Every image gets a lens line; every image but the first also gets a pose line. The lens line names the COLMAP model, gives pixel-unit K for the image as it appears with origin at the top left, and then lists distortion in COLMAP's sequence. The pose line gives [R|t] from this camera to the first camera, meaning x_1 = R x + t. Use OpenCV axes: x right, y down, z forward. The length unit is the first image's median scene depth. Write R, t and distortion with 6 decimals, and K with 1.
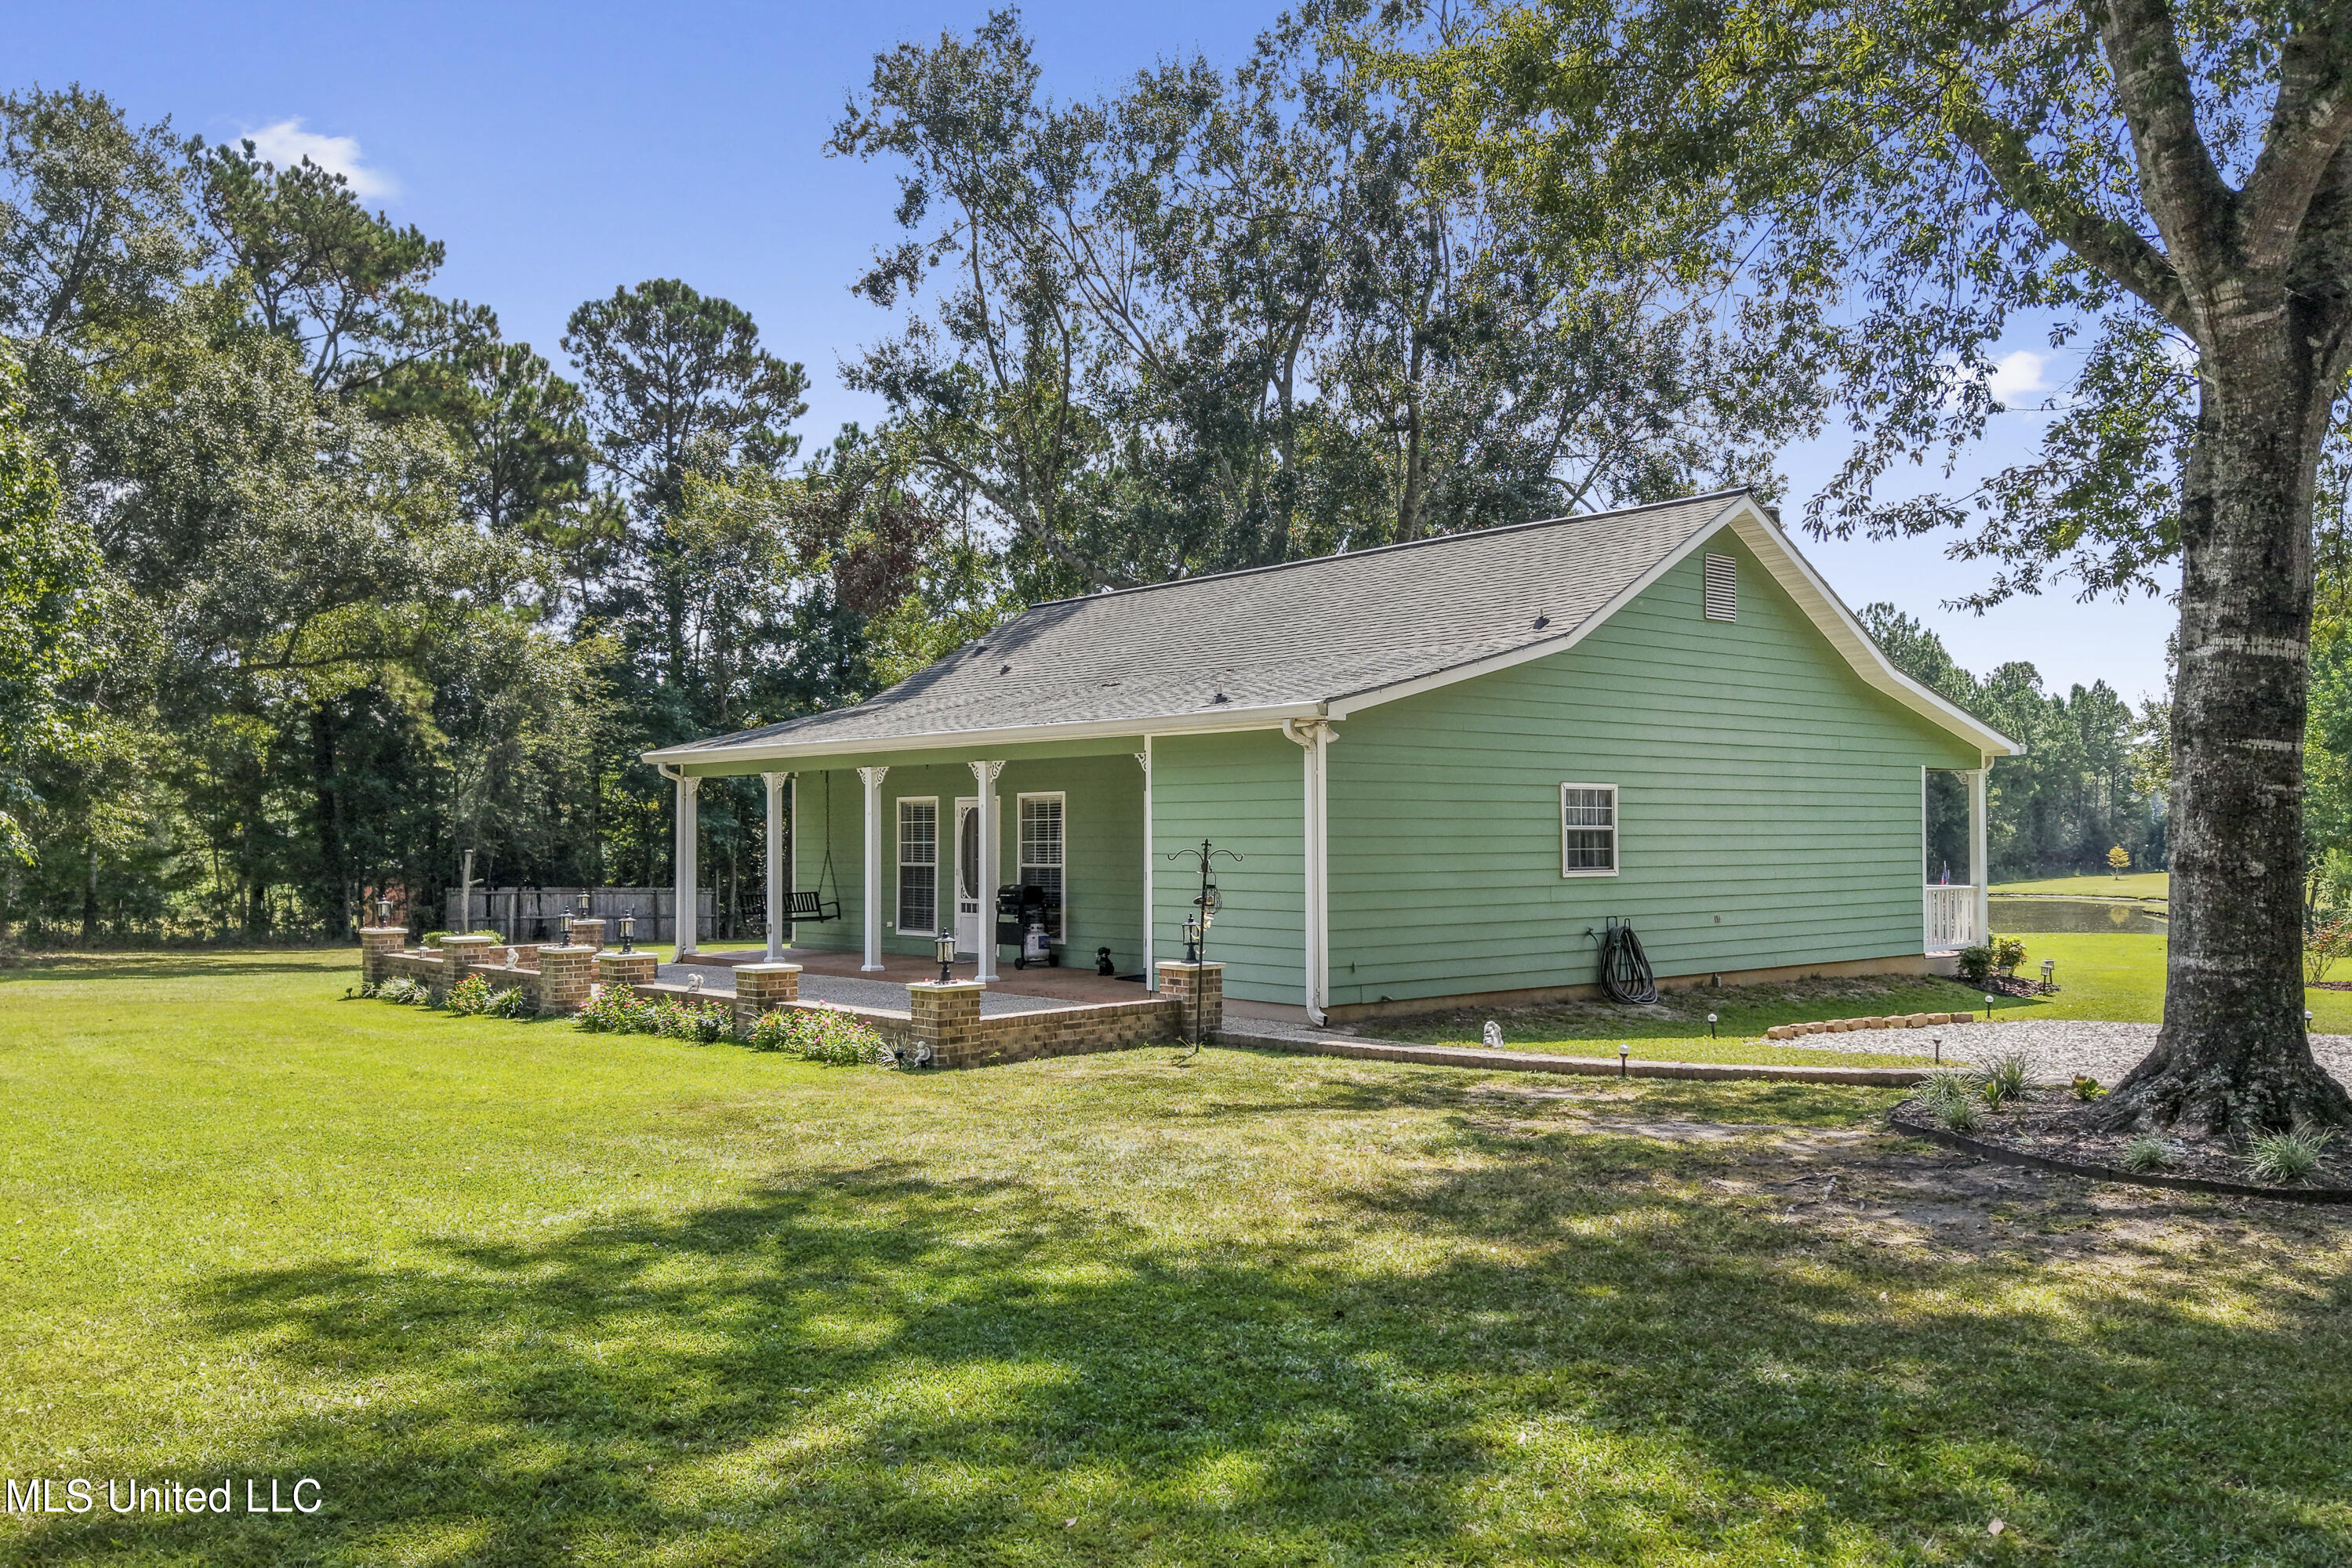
lens RADIAL K [[1847.7, 0, 1184.2], [0, 1847.7, 796.7], [0, 0, 1]] dist [0.034789, -0.032443]
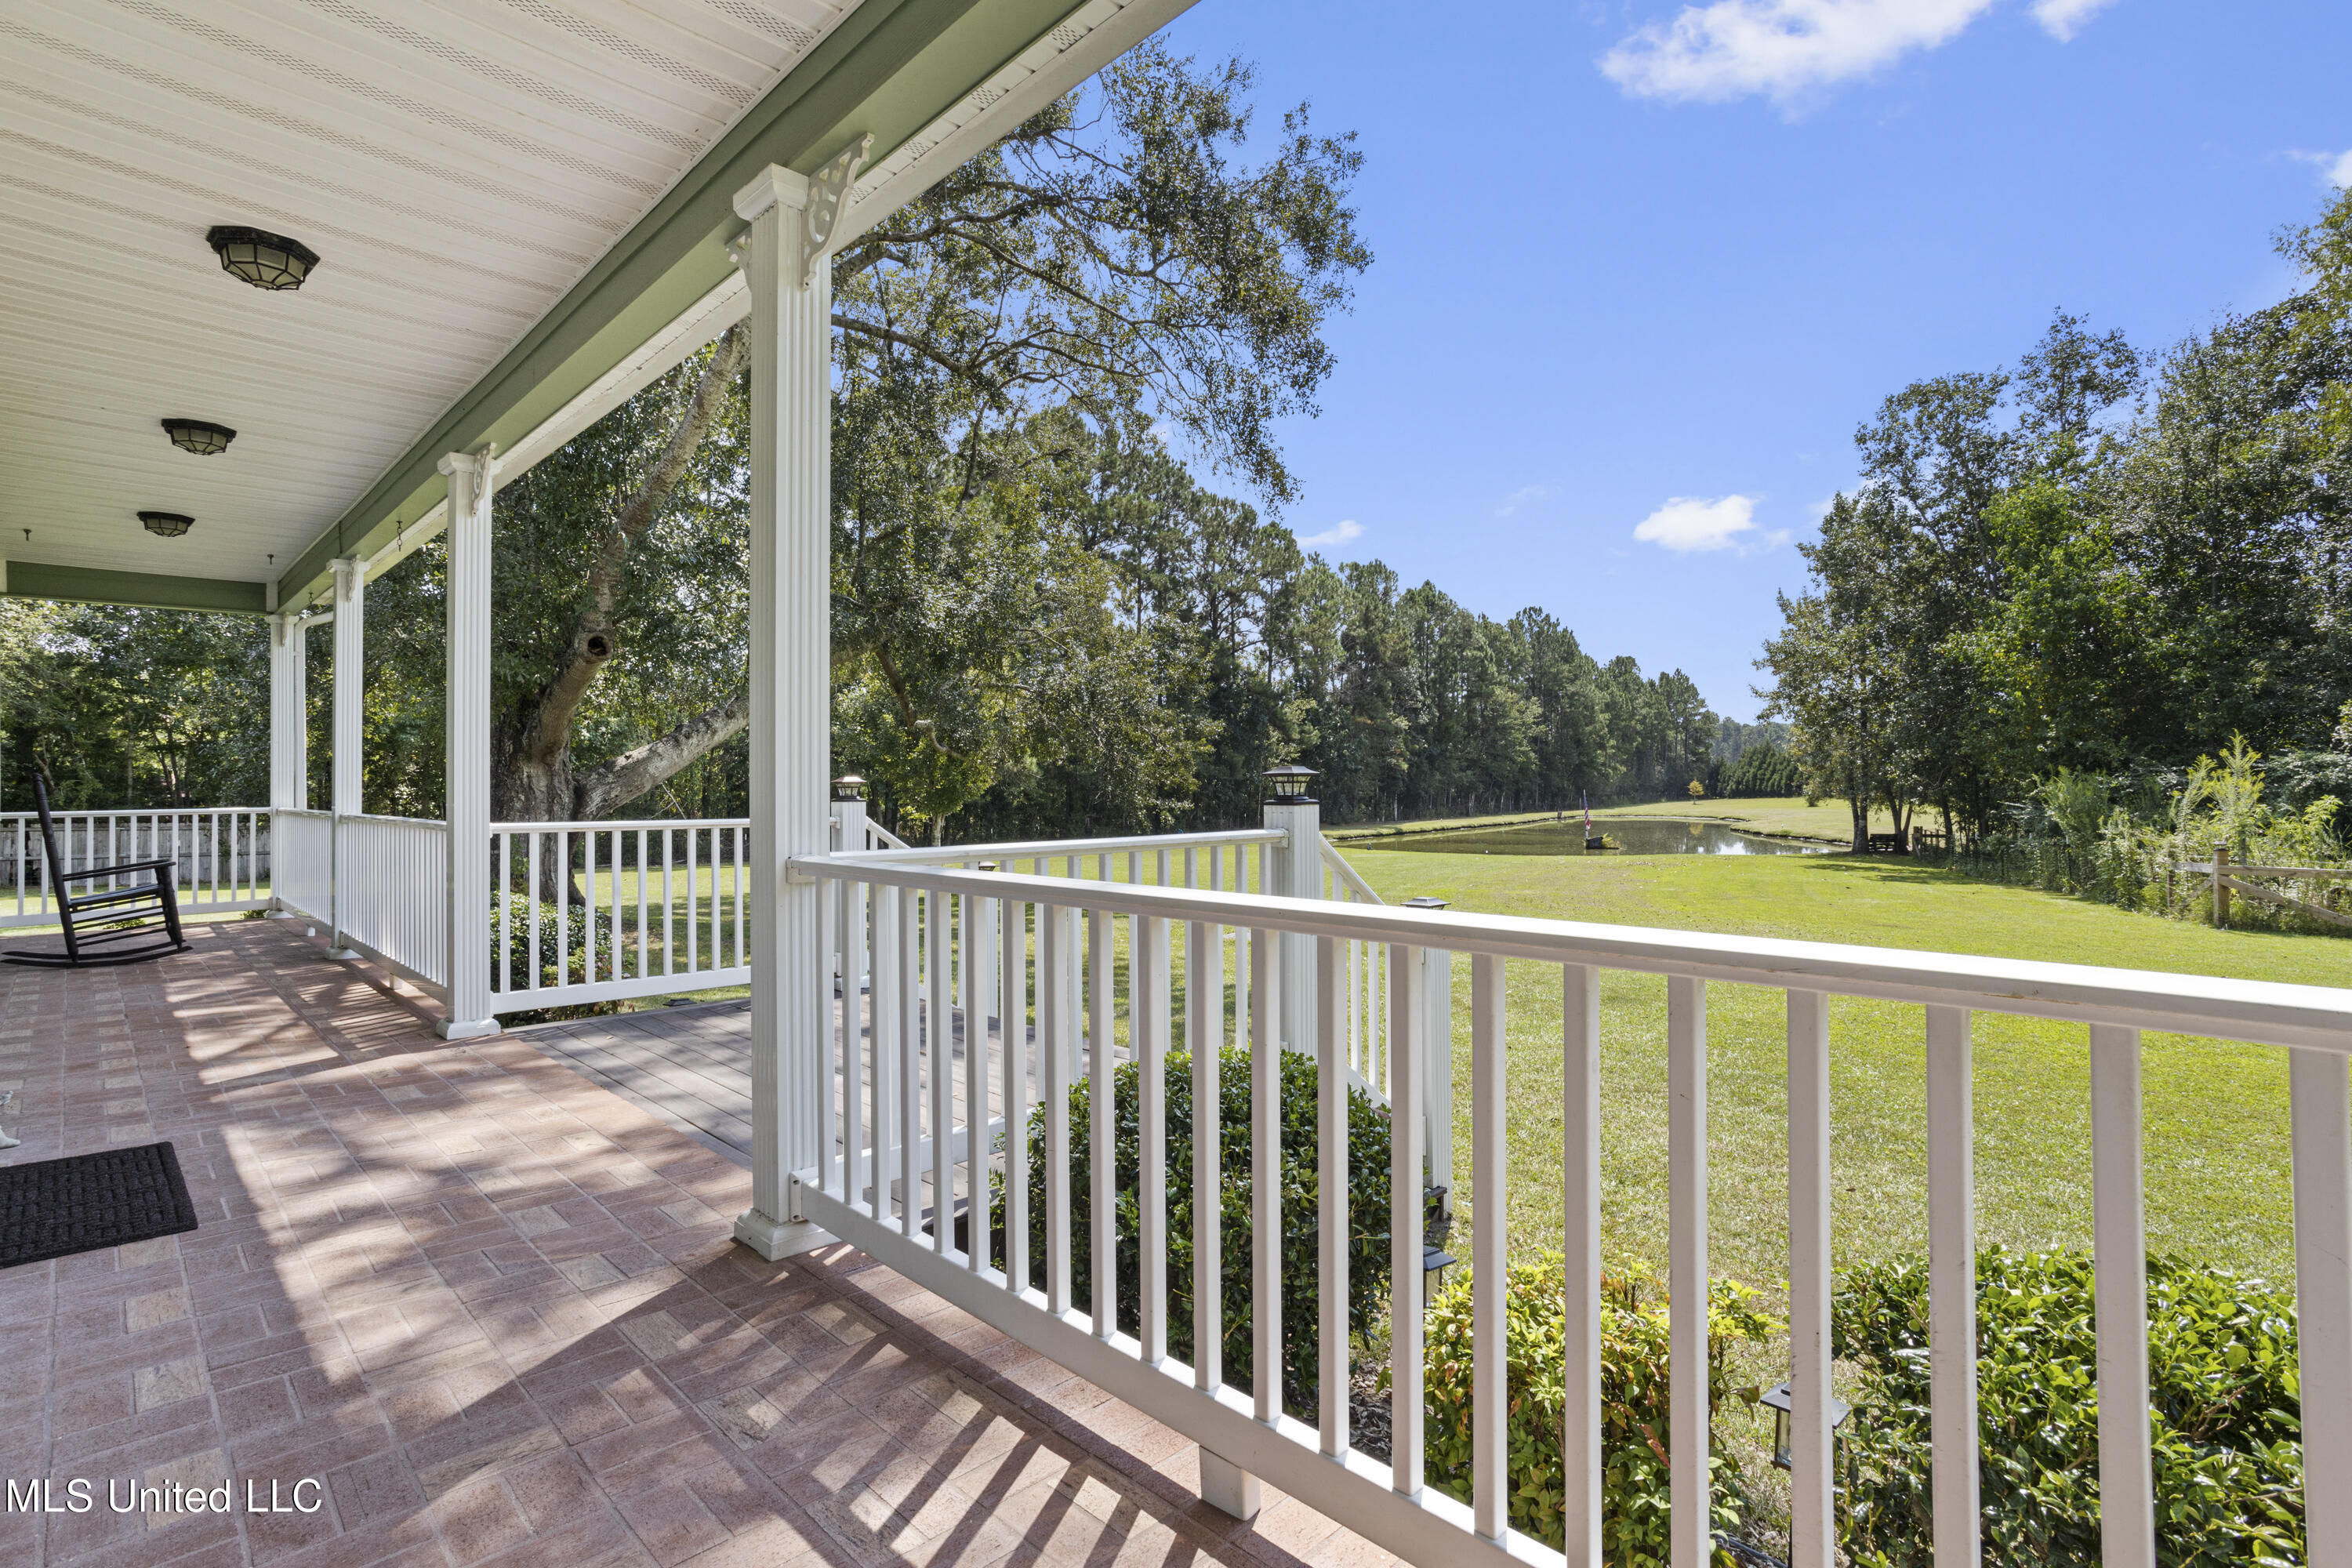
lens RADIAL K [[1114.4, 0, 1190.2], [0, 1114.4, 784.1], [0, 0, 1]] dist [-0.019445, 0.001438]
pose [[0.998353, -0.011419, 0.056222, 0.062507], [0.010216, 0.999714, 0.021637, 0.006422], [-0.056453, -0.021027, 0.998184, 0.158633]]
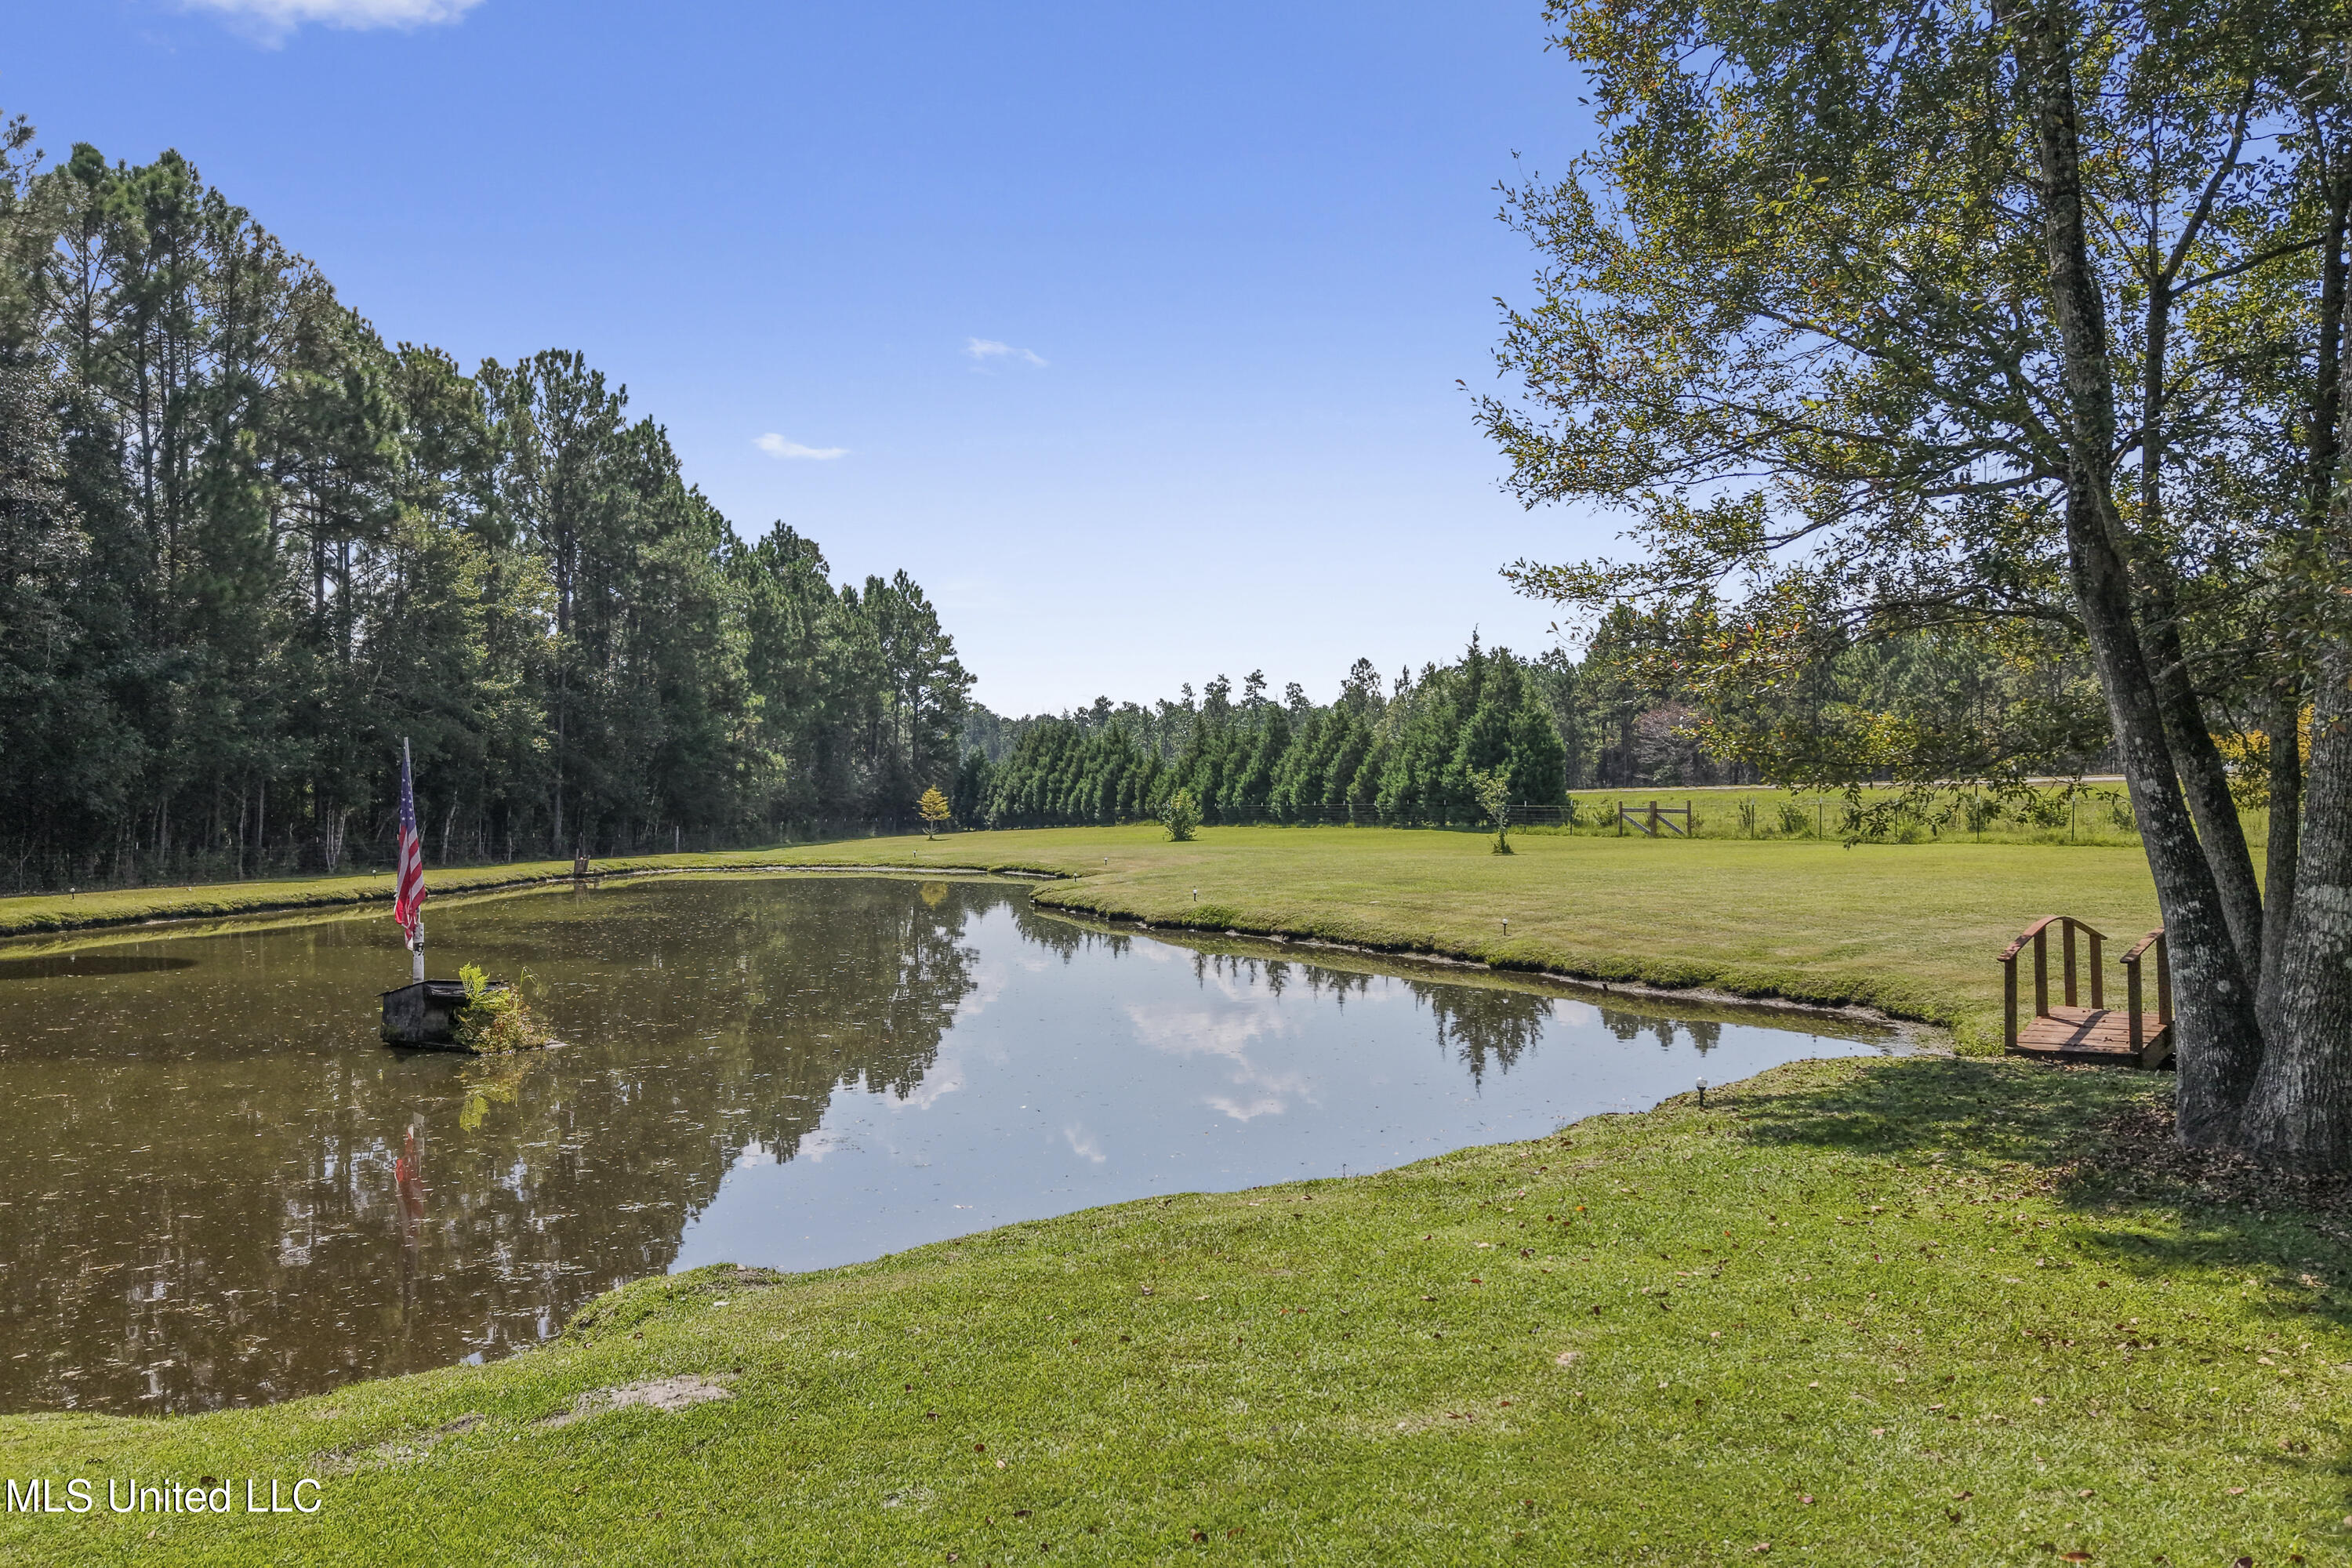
lens RADIAL K [[1847.7, 0, 1180.6], [0, 1847.7, 794.8], [0, 0, 1]] dist [0.034789, -0.032443]
pose [[0.815615, -0.000857, 0.578595, 0.178436], [-0.007182, 0.999907, 0.011604, 0.018583], [-0.578551, -0.013620, 0.815533, 0.379881]]
